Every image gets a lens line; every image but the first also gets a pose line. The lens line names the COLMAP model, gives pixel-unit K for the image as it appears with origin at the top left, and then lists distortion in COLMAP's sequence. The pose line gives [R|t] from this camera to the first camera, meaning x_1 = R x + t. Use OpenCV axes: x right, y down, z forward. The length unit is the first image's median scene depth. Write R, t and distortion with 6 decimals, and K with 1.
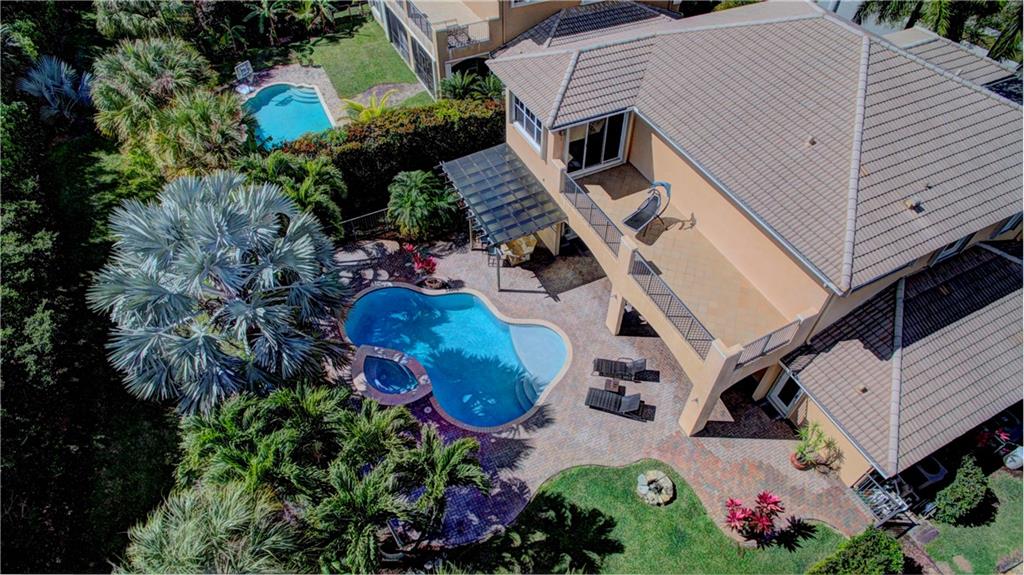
lens RADIAL K [[595.3, 0, 512.0], [0, 595.3, 287.5], [0, 0, 1]] dist [-0.109715, 0.078026]
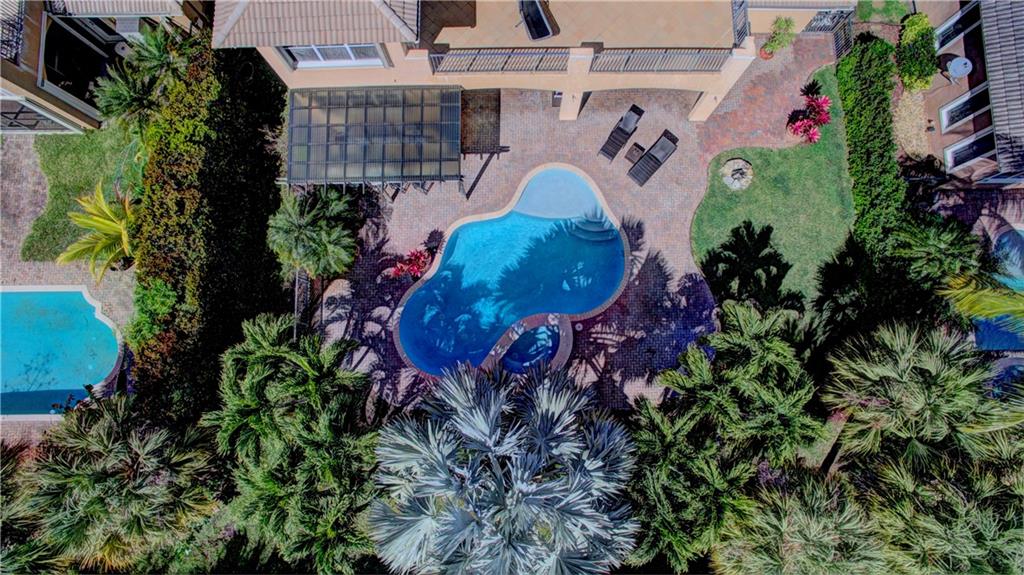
lens RADIAL K [[595.3, 0, 512.0], [0, 595.3, 287.5], [0, 0, 1]] dist [-0.109715, 0.078026]
pose [[0.429370, -0.895589, 0.116455, -0.235966], [0.675277, 0.403988, 0.617085, -0.490657], [-0.599701, -0.186319, 0.778231, 0.288475]]
